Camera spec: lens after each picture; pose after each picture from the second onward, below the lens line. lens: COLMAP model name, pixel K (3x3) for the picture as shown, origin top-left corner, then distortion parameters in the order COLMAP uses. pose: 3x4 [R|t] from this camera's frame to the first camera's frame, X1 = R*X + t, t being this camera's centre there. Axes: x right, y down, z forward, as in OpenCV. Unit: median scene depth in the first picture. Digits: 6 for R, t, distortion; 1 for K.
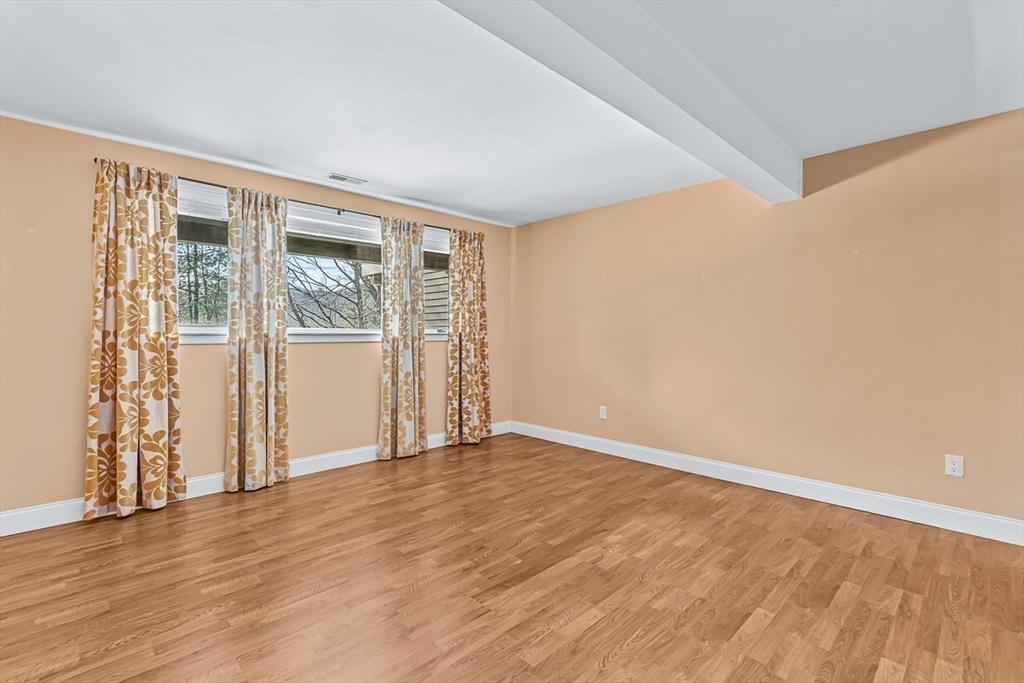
lens RADIAL K [[453.0, 0, 509.5], [0, 453.0, 340.8], [0, 0, 1]] dist [-0.003794, -0.000292]
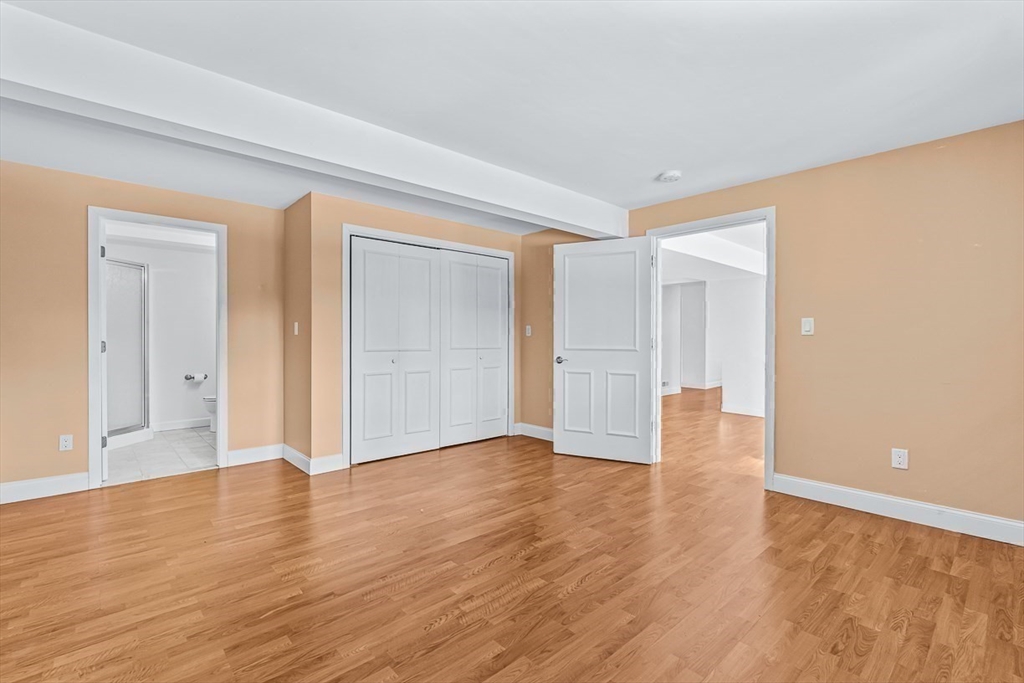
lens RADIAL K [[453.0, 0, 517.1], [0, 453.0, 340.0], [0, 0, 1]] dist [-0.003794, -0.000292]
pose [[-0.999970, -0.002908, 0.007137, -0.042193], [-0.002764, 0.999792, 0.020190, -0.022015], [-0.007195, 0.020170, -0.999771, 1.873658]]
